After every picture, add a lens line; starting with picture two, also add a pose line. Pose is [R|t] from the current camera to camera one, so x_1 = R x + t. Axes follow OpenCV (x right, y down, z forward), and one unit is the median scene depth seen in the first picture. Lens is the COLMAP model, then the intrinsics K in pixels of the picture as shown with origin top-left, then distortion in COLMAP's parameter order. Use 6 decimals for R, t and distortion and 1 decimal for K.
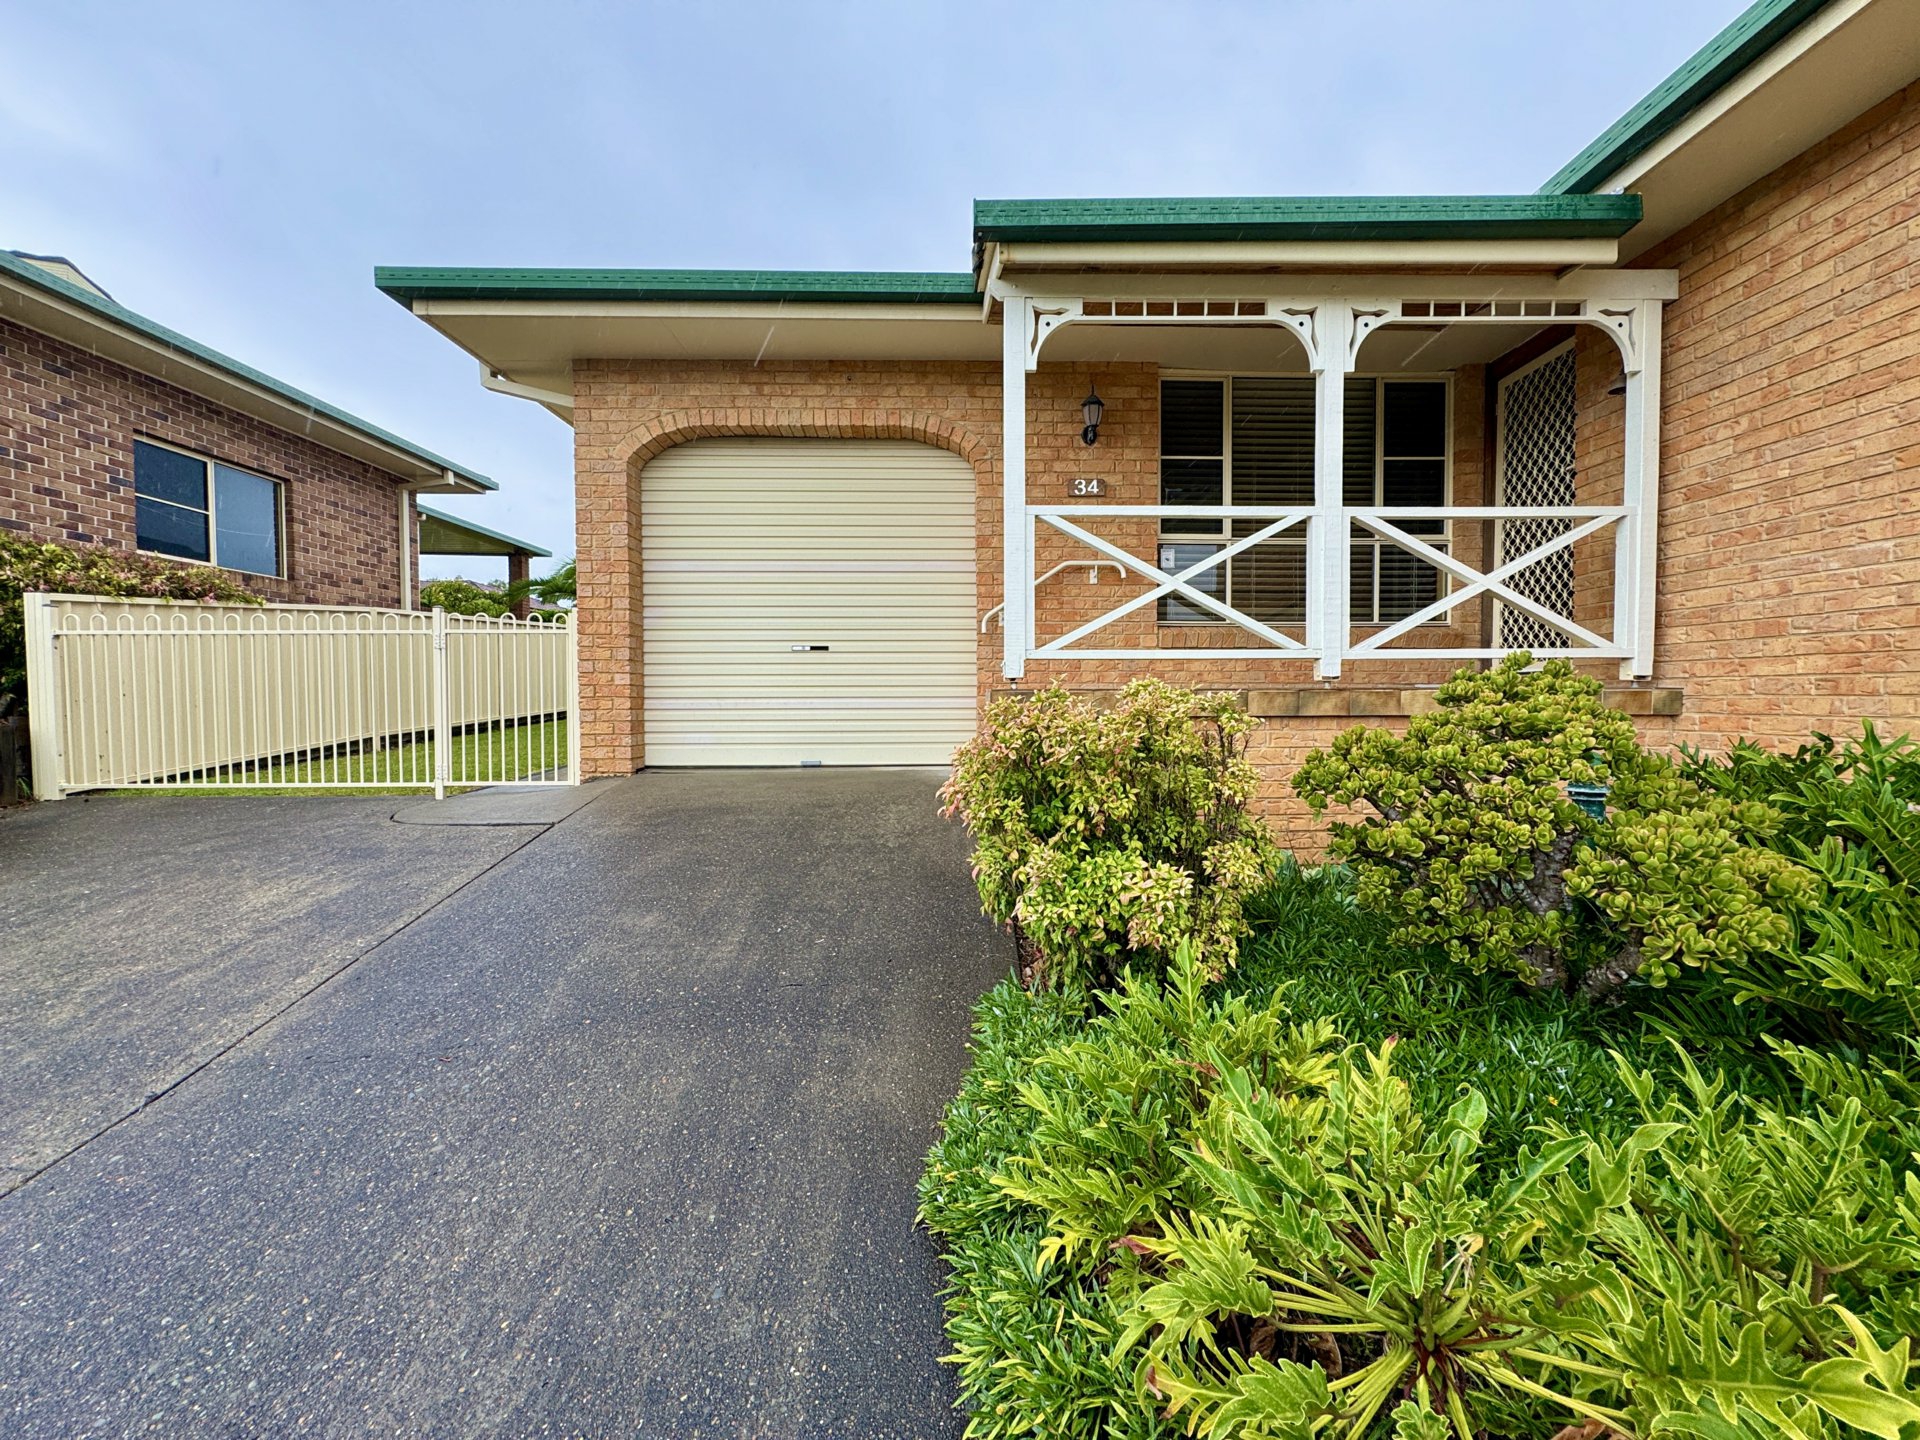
lens RADIAL K [[764.0, 0, 960.0], [0, 764.0, 720.0], [0, 0, 1]] dist [-0.001009, 0.000100]
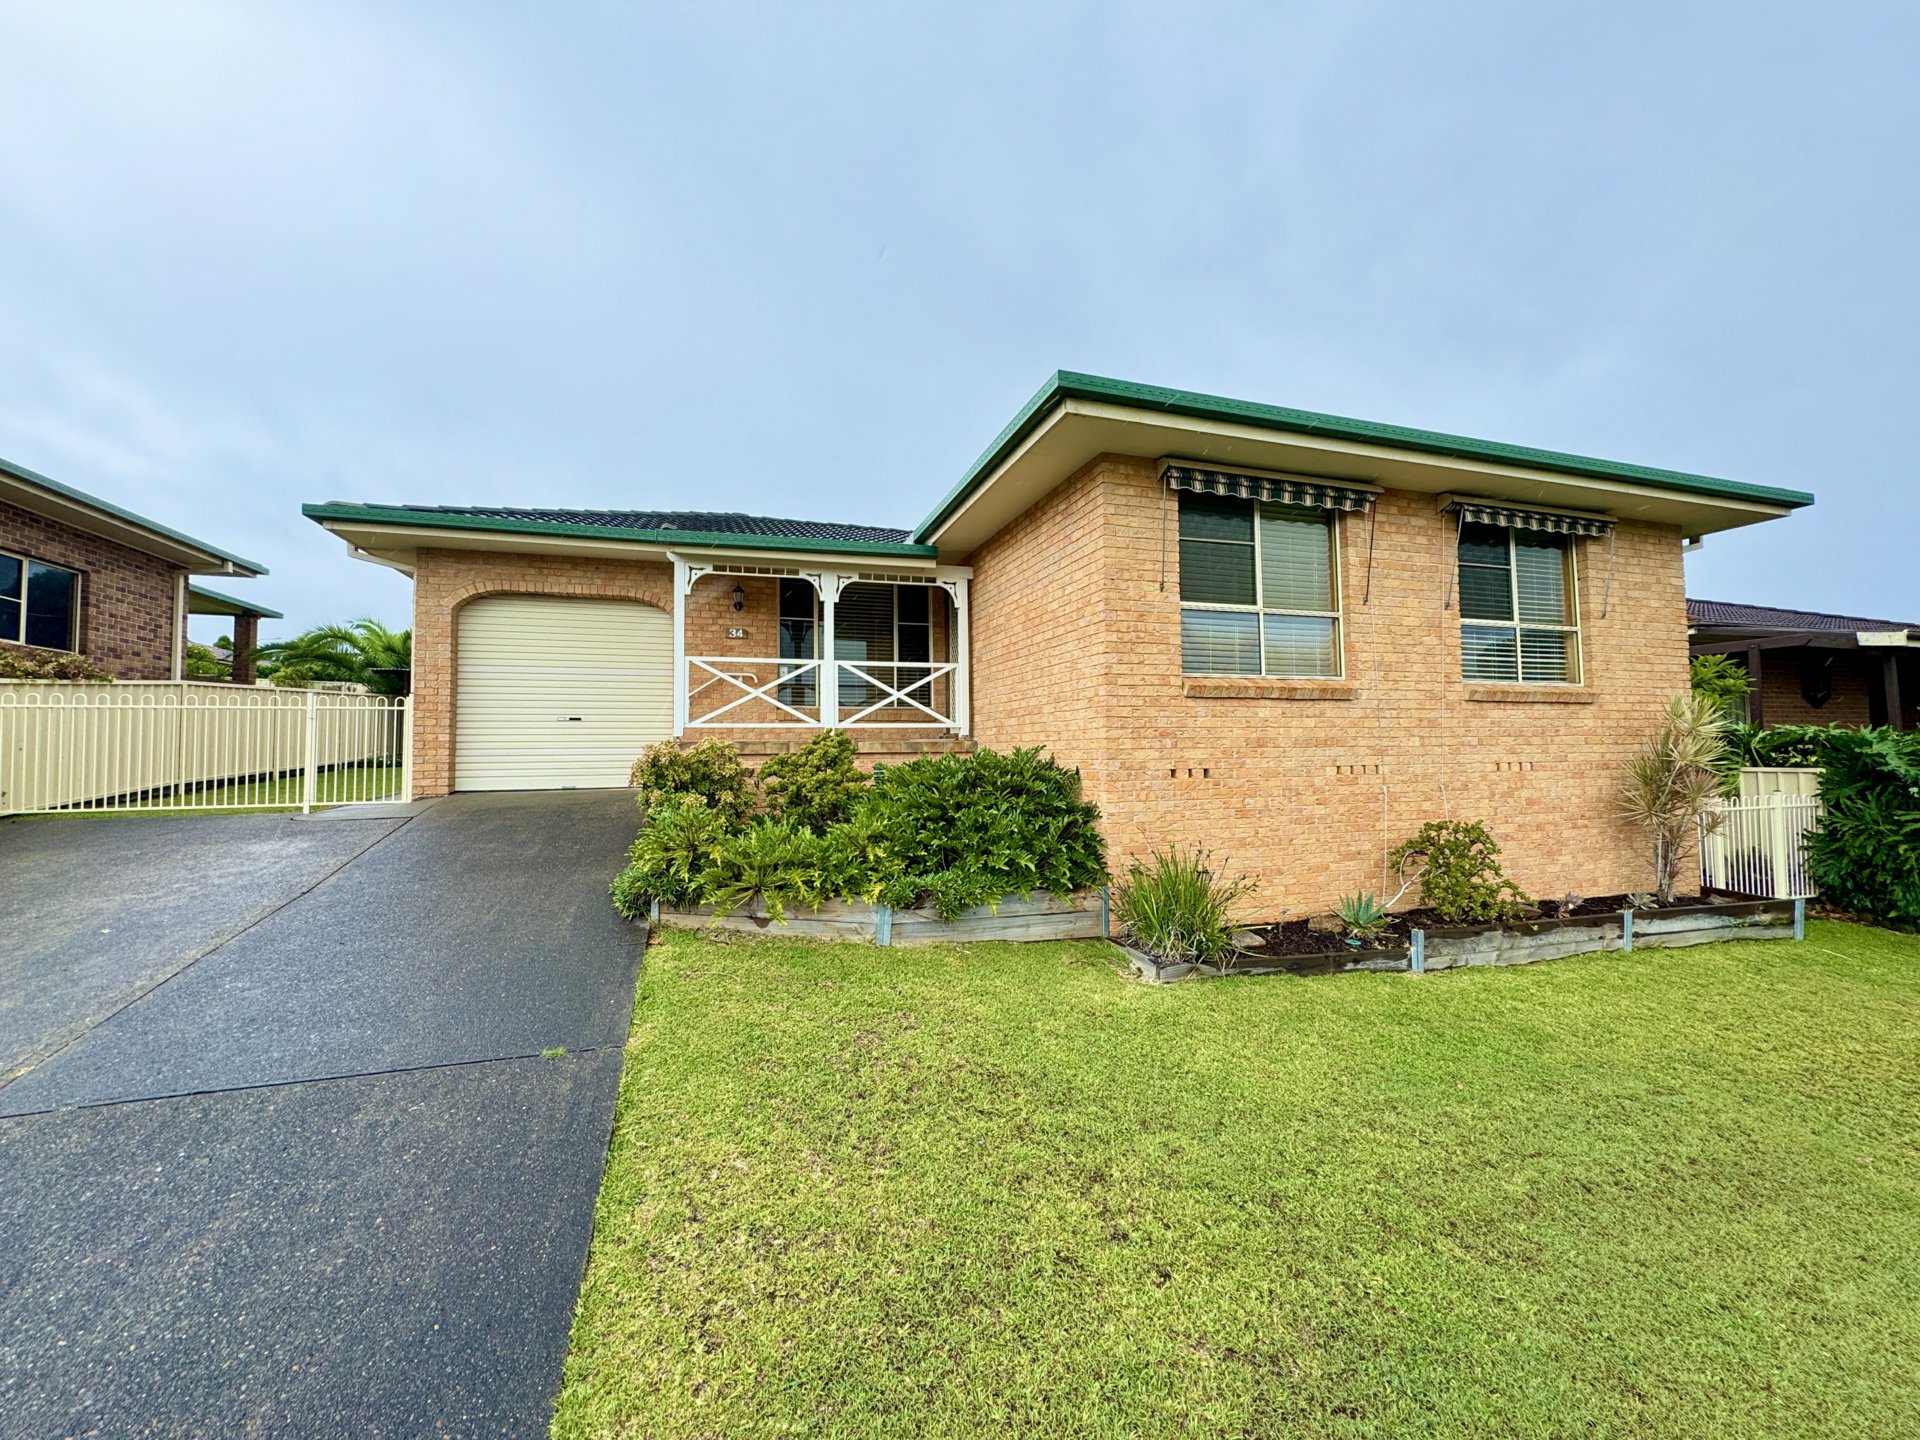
lens RADIAL K [[764.0, 0, 960.0], [0, 764.0, 720.0], [0, 0, 1]] dist [-0.001009, 0.000100]
pose [[0.956420, 0.005601, 0.291942, 0.144297], [0.016415, 0.997204, -0.072908, 0.047919], [-0.291534, 0.074523, 0.953653, -0.904901]]
